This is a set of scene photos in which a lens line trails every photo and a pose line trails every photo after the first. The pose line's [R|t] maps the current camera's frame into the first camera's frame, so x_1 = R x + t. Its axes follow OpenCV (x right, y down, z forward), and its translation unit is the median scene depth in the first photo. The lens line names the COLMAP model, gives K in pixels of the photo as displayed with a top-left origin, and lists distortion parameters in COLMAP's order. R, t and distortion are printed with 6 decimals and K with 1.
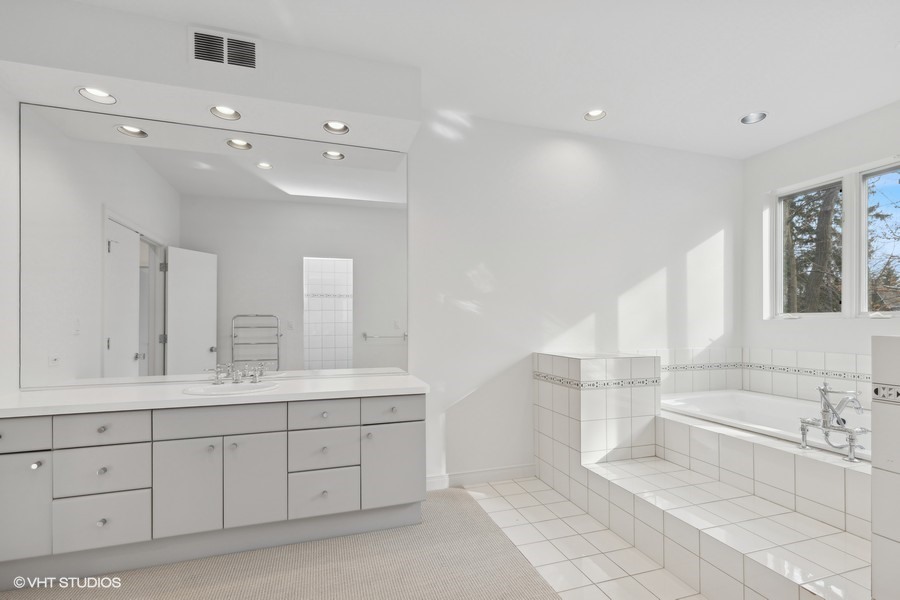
lens RADIAL K [[413.2, 0, 448.8], [0, 413.2, 317.4], [0, 0, 1]] dist [-0.000670, -0.000108]
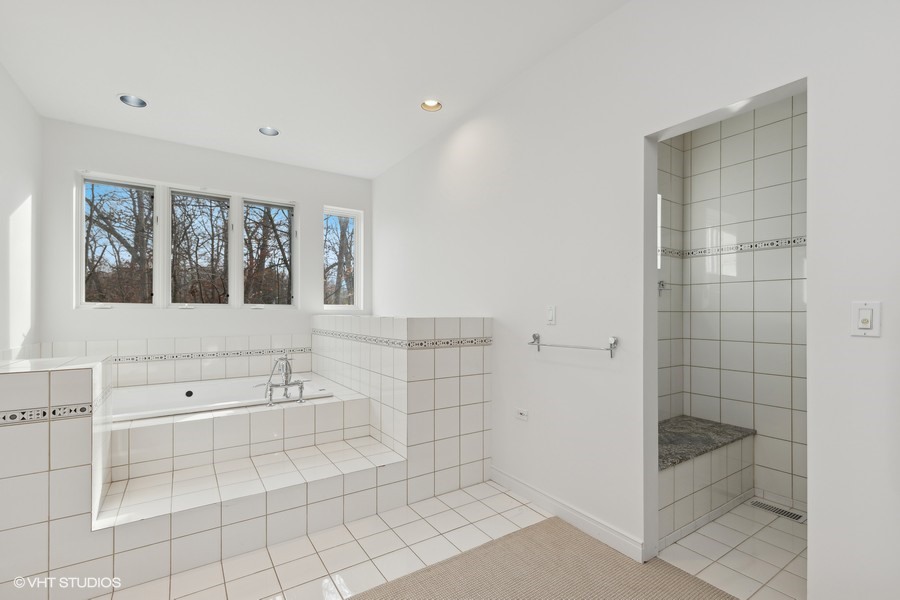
lens RADIAL K [[413.2, 0, 452.5], [0, 413.2, 308.0], [0, 0, 1]] dist [-0.000670, -0.000108]
pose [[-0.269489, 0.006516, 0.962981, -0.404784], [-0.006802, 0.999939, -0.008670, 0.005819], [-0.962979, -0.008886, -0.269428, 0.550783]]
